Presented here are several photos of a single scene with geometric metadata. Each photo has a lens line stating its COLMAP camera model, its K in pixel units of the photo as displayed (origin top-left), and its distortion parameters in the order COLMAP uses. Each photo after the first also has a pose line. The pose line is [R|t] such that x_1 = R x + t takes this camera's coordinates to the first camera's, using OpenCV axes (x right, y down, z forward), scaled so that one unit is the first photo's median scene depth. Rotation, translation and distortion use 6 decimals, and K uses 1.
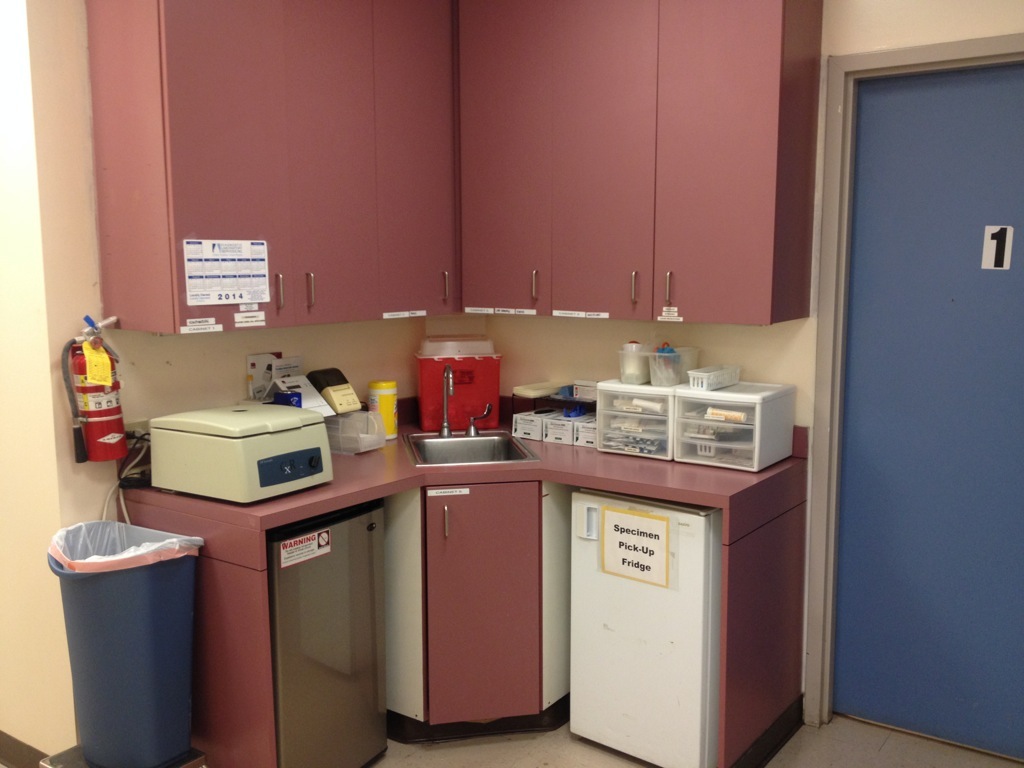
lens RADIAL K [[946.8, 0, 515.8], [0, 946.8, 385.8], [0, 0, 1]] dist [-0.000240, 0.000000]
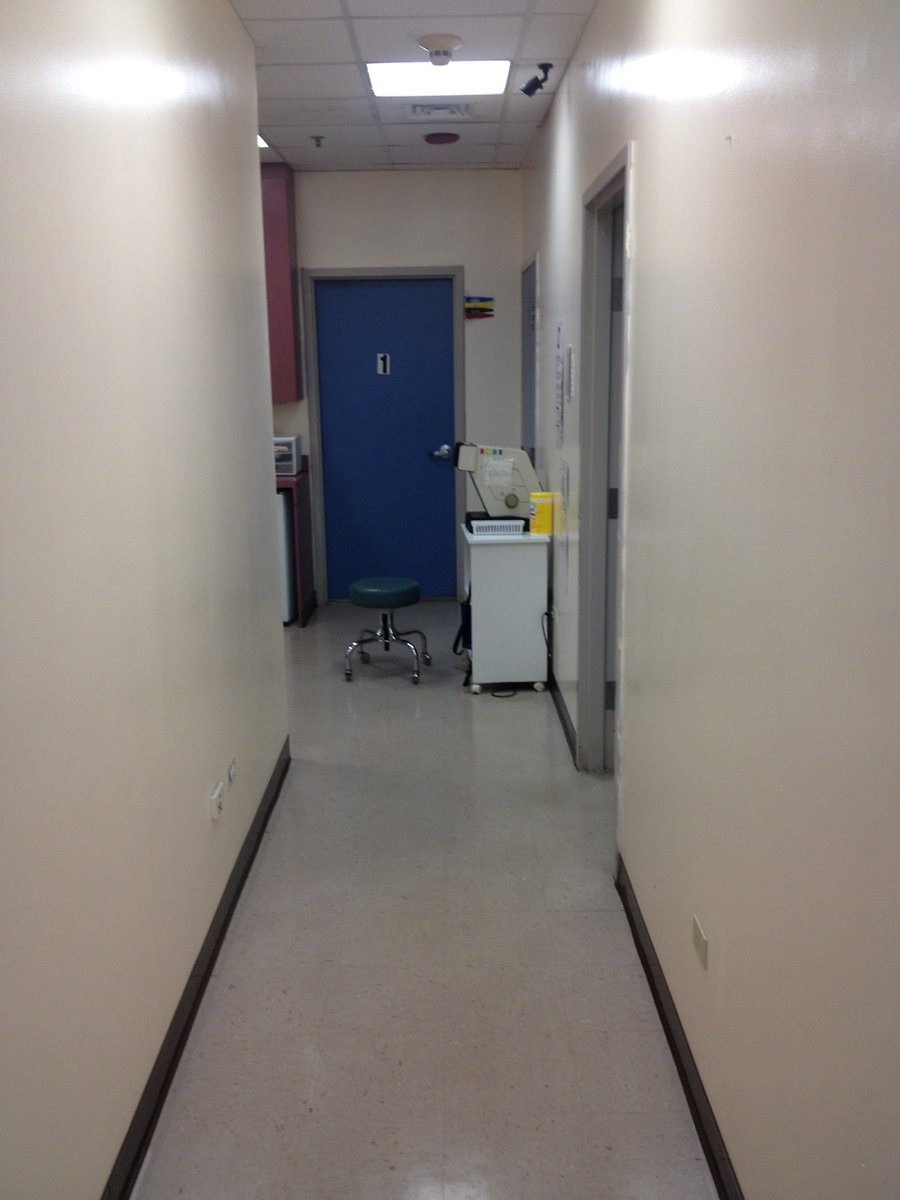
lens RADIAL K [[1109.6, 0, 449.2], [0, 1109.6, 600.4], [0, 0, 1]] dist [-0.000240, 0.000000]
pose [[0.789397, -0.133218, 0.599254, -0.951363], [0.087338, 0.990612, 0.105169, 0.134515], [-0.607639, -0.030683, 0.793621, -1.109662]]
